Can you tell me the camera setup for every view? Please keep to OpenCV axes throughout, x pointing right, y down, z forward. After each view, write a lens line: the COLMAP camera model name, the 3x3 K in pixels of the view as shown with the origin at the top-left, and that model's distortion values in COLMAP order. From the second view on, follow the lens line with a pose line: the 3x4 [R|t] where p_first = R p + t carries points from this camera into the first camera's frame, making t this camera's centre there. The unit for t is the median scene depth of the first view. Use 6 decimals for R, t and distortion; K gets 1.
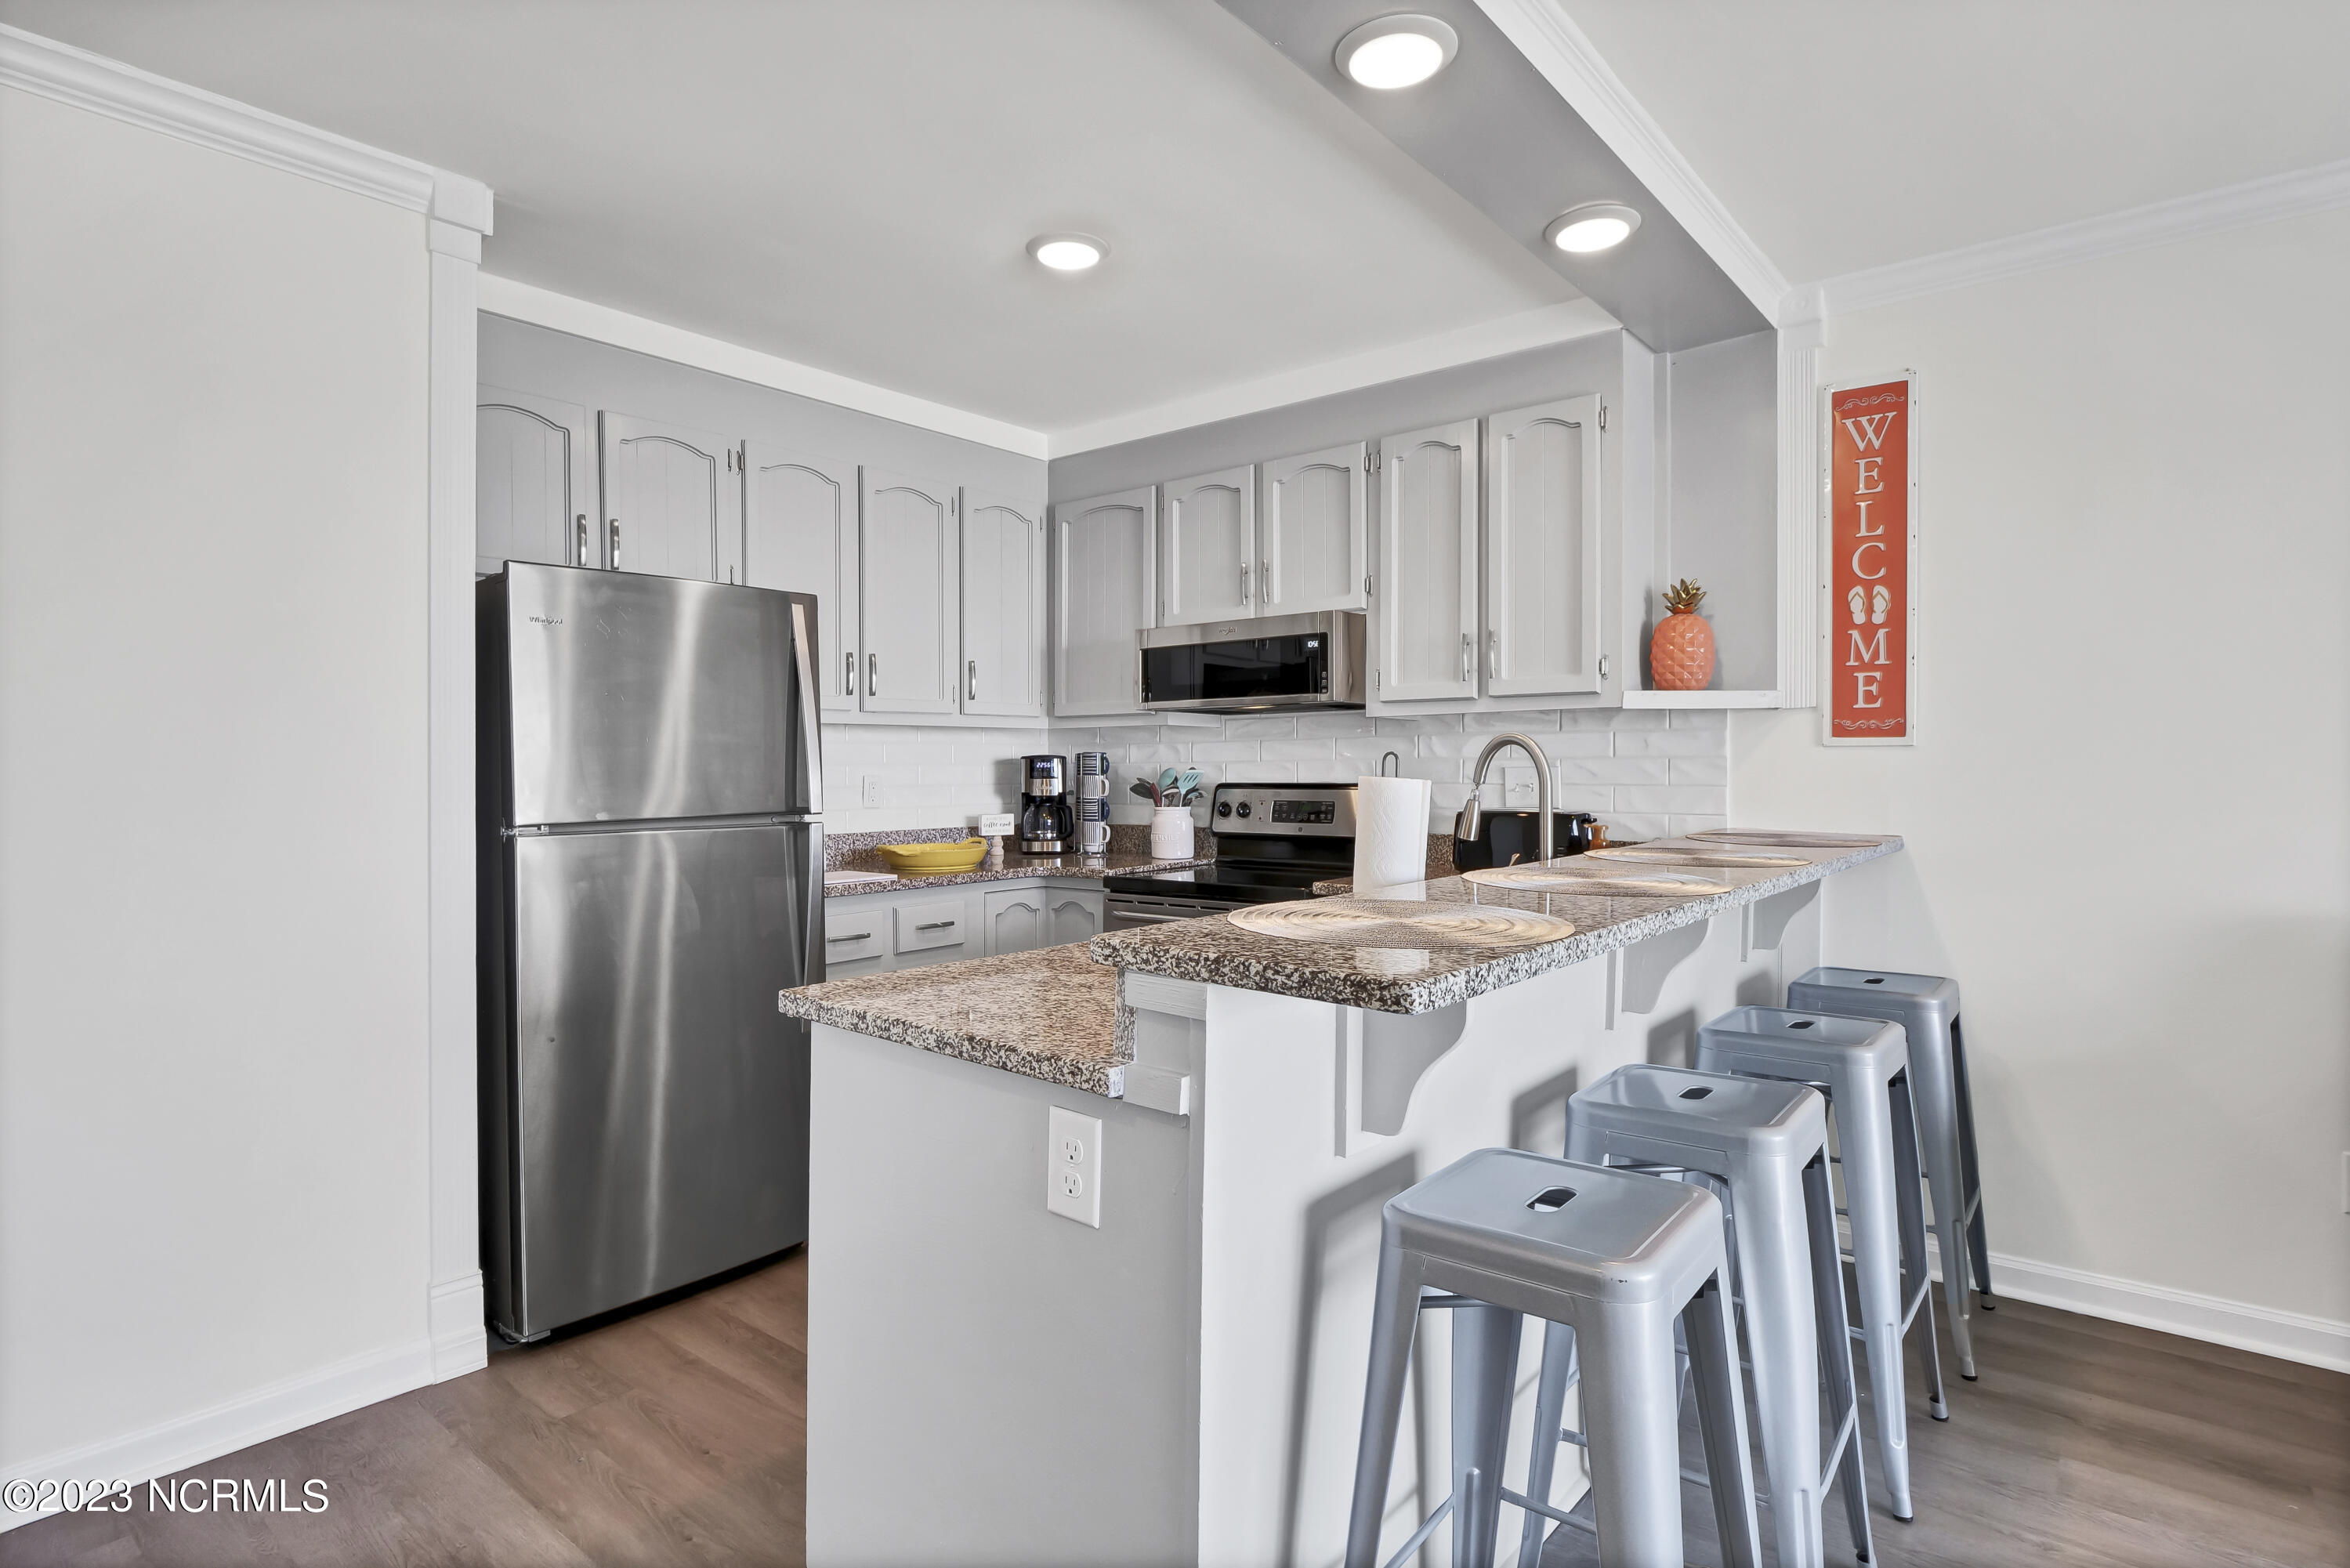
lens RADIAL K [[1200.3, 0, 1160.4], [0, 1200.3, 776.3], [0, 0, 1]] dist [-0.013049, 0.000363]
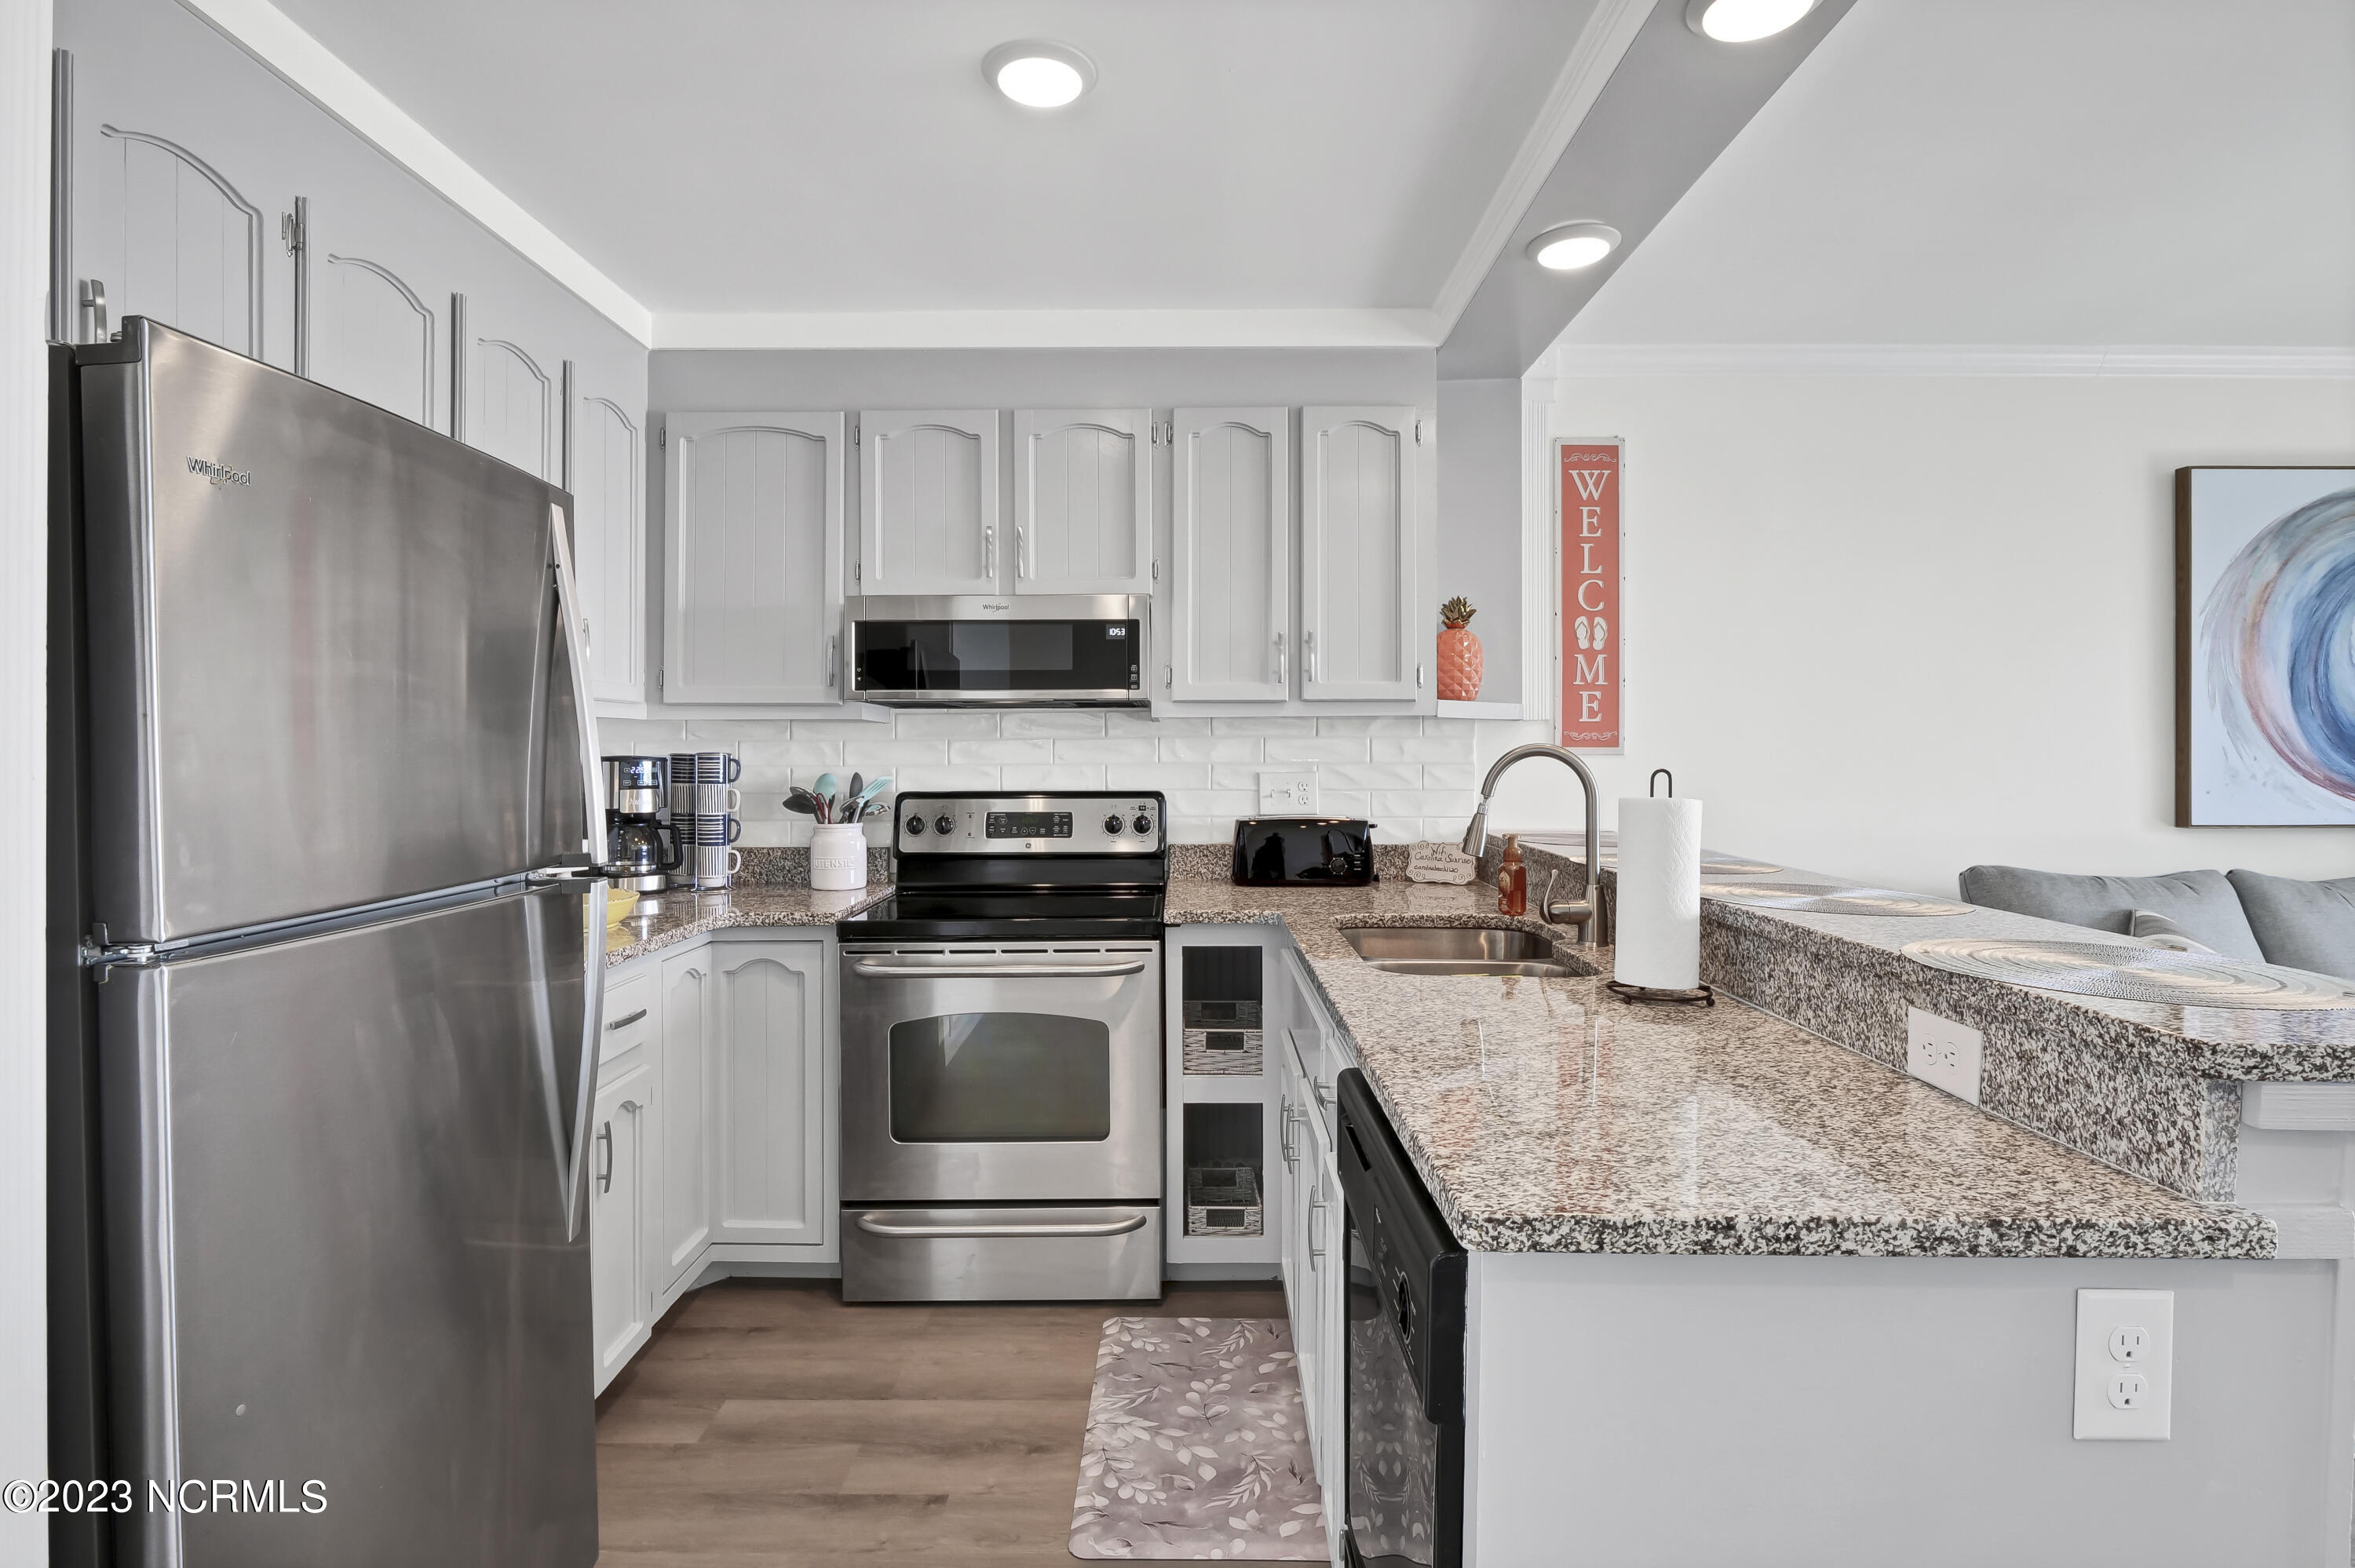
lens RADIAL K [[1171.6, 0, 1176.4], [0, 1171.6, 758.9], [0, 0, 1]] dist [-0.011255, -0.001410]
pose [[0.769864, 0.000350, 0.638207, -0.406552], [0.003793, 0.999980, -0.005124, -0.015724], [-0.638196, 0.006365, 0.769847, 0.352655]]
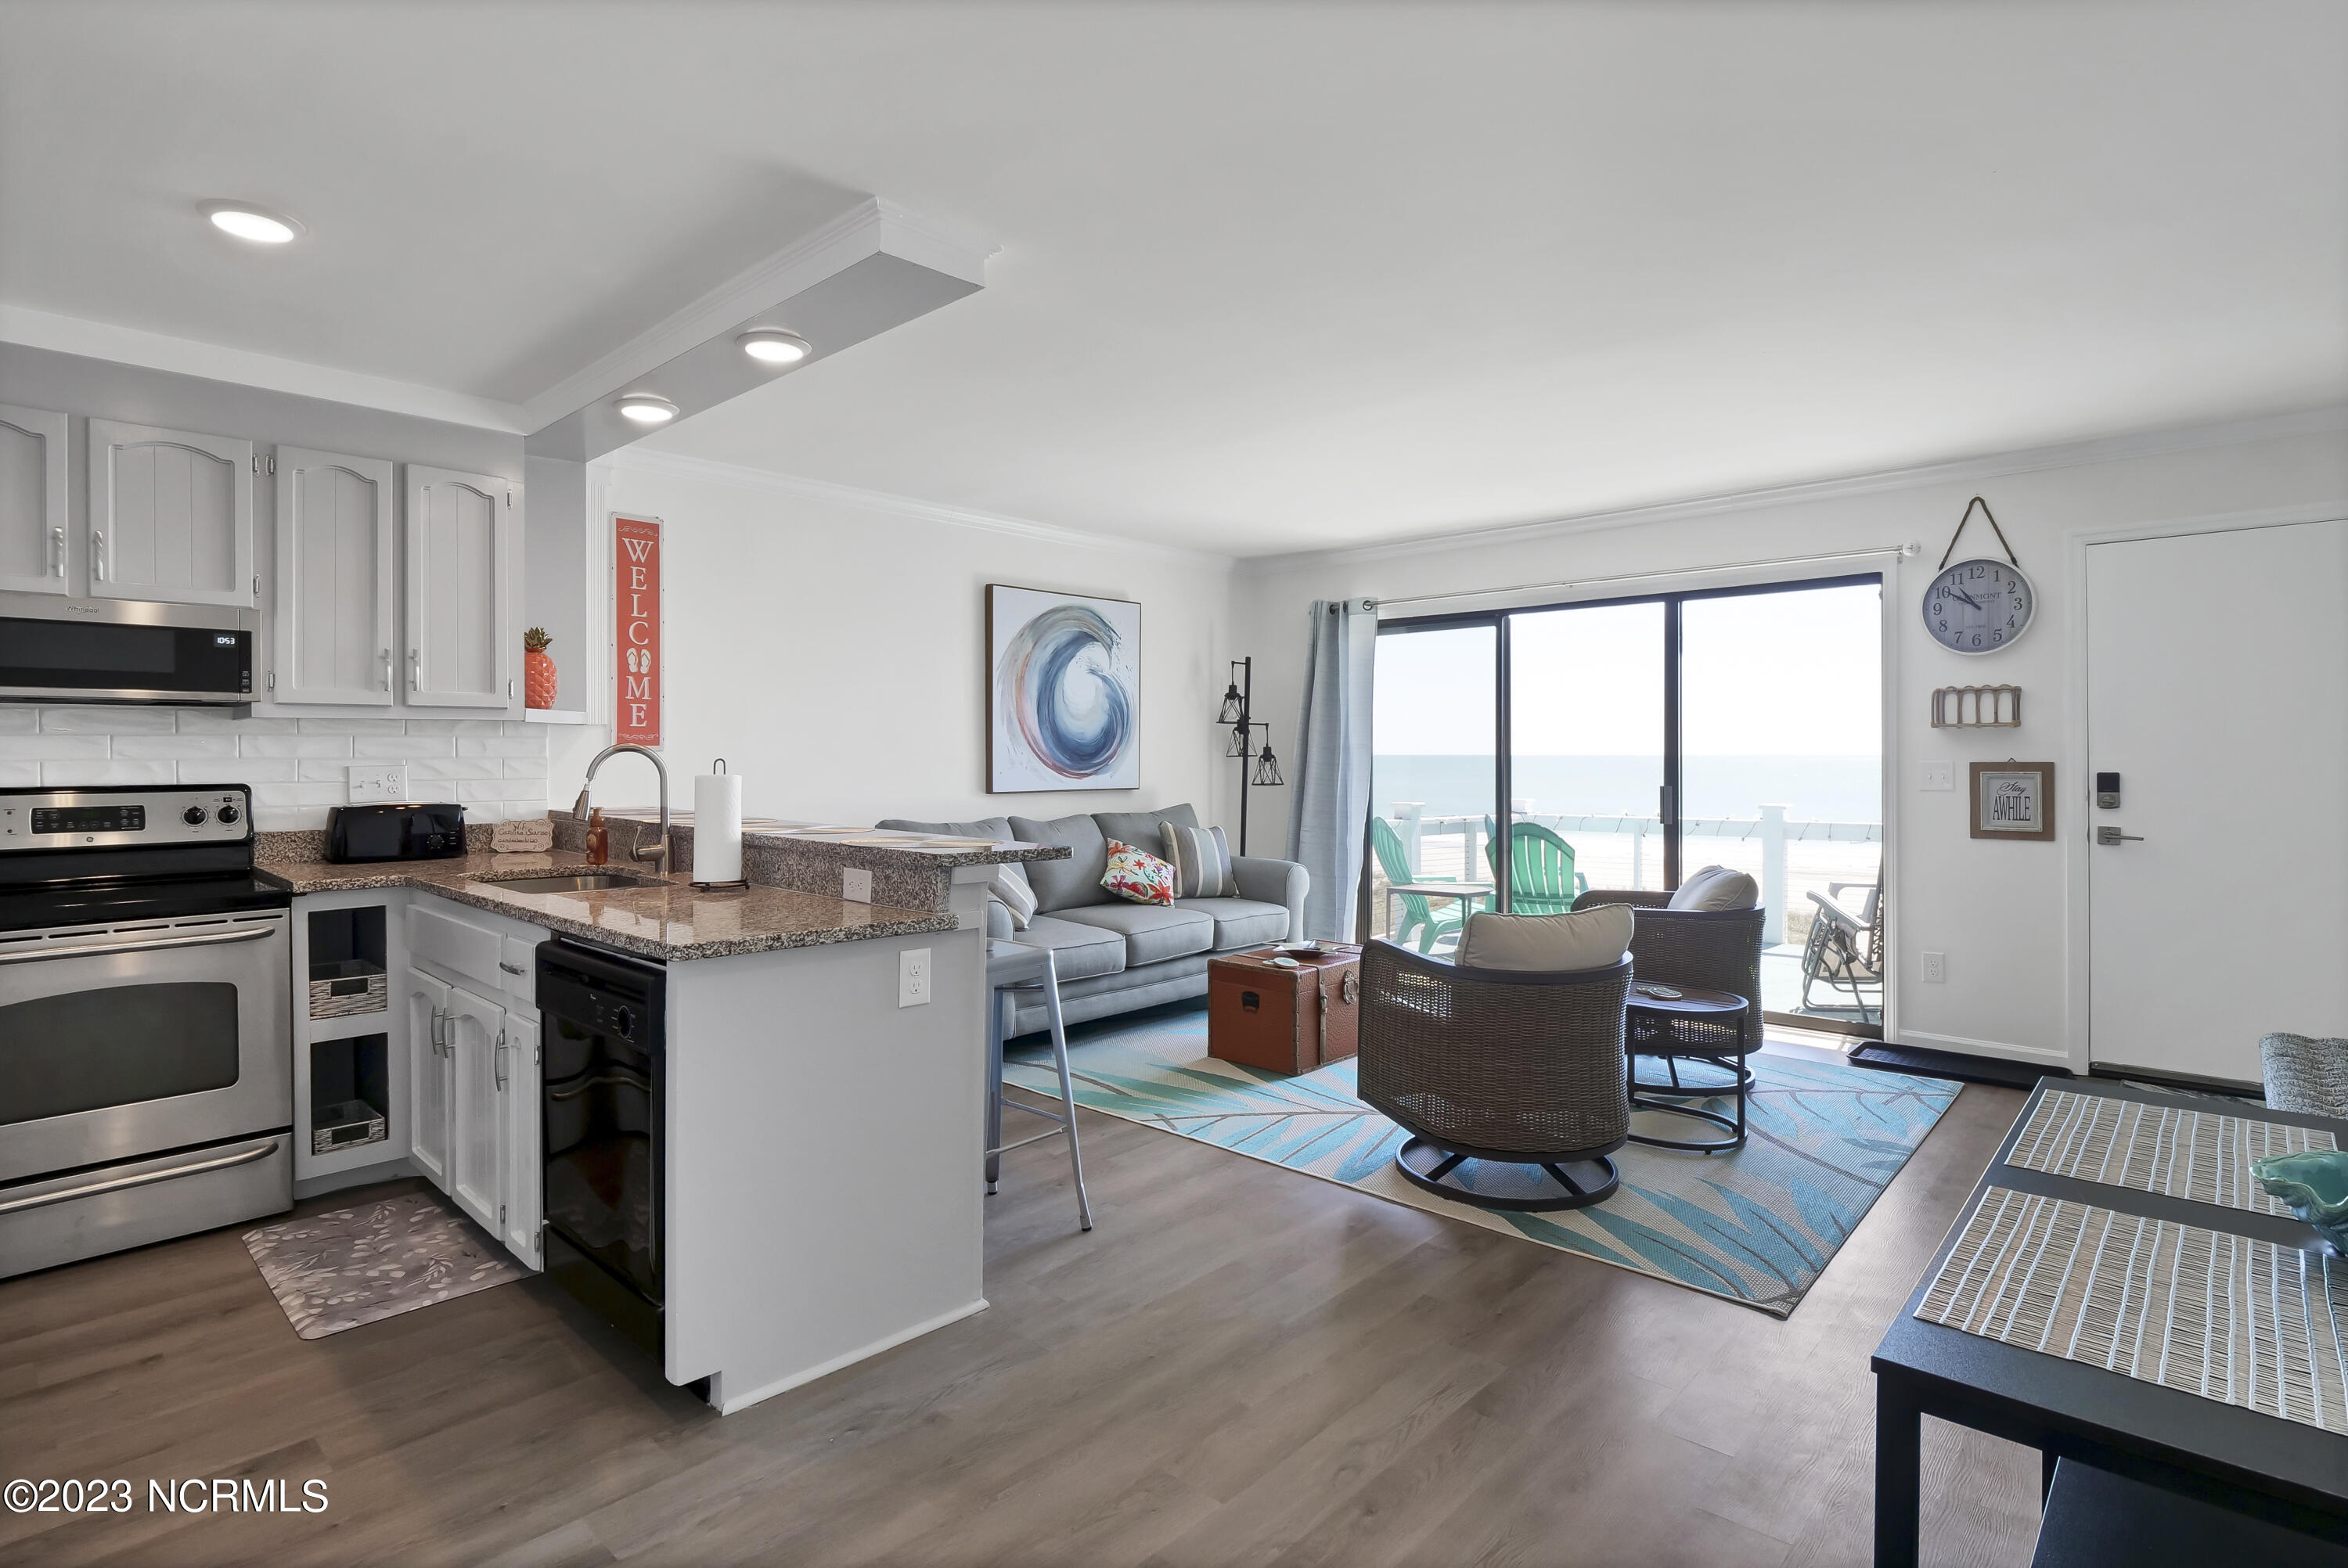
lens RADIAL K [[1168.4, 0, 1158.0], [0, 1168.4, 751.9], [0, 0, 1]] dist [-0.013717, -0.001041]
pose [[0.060863, 0.003395, 0.998140, -0.817416], [0.008774, 0.999954, -0.003937, -0.011307], [-0.998108, 0.008997, 0.060830, 0.211393]]
